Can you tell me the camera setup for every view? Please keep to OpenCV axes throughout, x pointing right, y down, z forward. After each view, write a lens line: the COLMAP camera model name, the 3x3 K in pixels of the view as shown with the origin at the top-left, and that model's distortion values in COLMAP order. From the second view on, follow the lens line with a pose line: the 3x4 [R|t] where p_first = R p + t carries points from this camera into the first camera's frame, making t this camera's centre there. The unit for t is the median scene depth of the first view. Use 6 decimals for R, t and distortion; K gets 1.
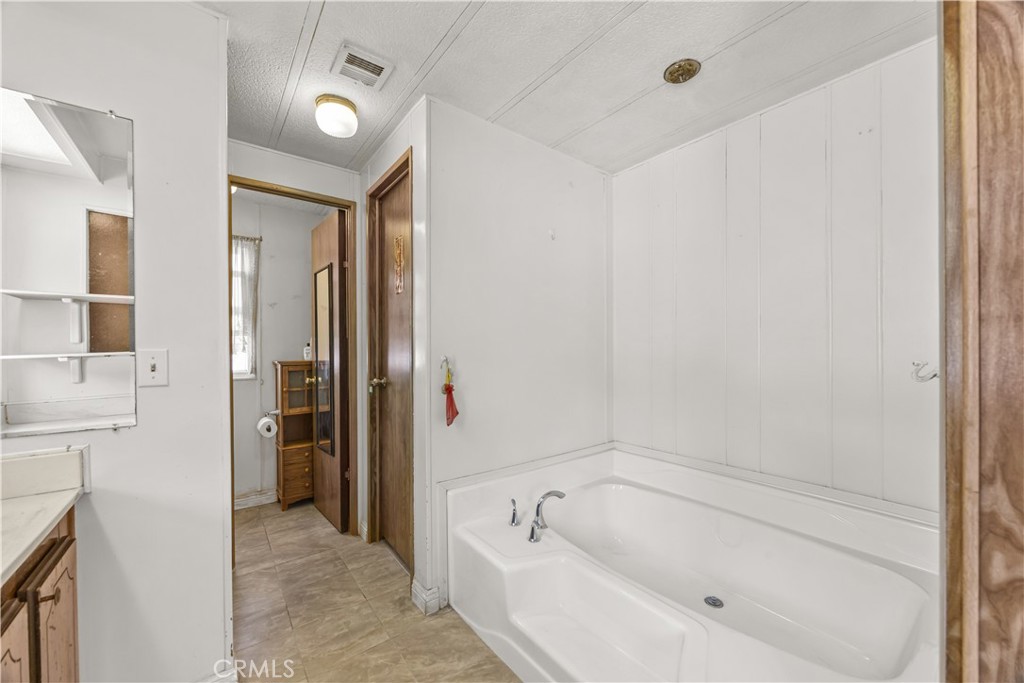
lens RADIAL K [[389.7, 0, 511.5], [0, 389.7, 347.1], [0, 0, 1]] dist [-0.003289, -0.000135]
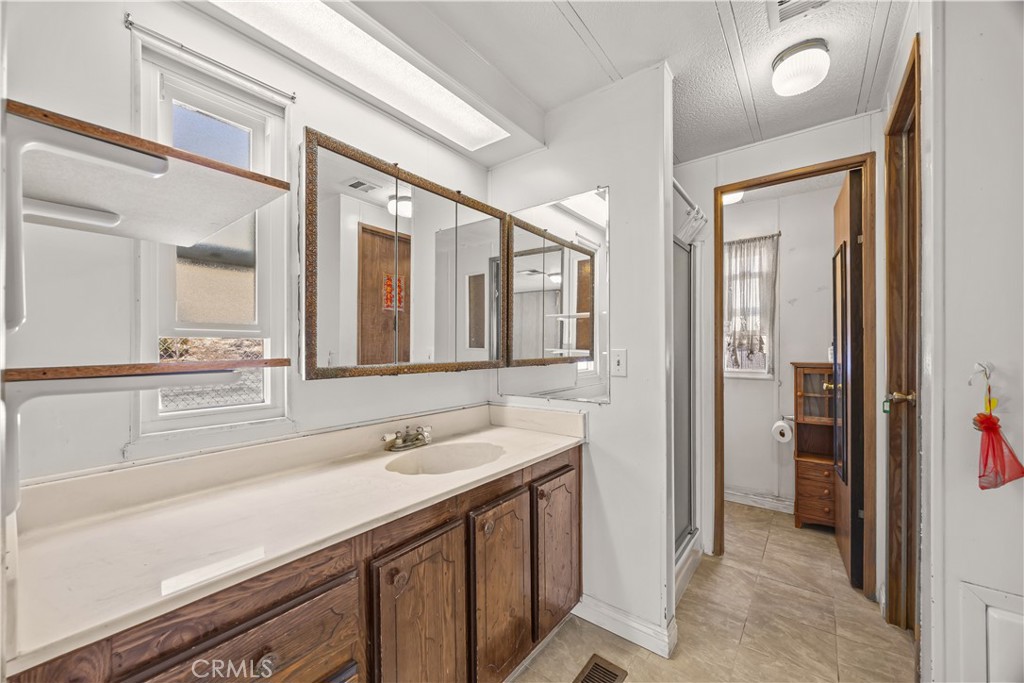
lens RADIAL K [[389.7, 0, 511.5], [0, 389.7, 347.1], [0, 0, 1]] dist [-0.003289, -0.000135]
pose [[0.251217, 0.001528, -0.967929, 0.138092], [0.000477, 0.999998, 0.001703, -0.001722], [0.967931, -0.000889, 0.251216, 0.142101]]
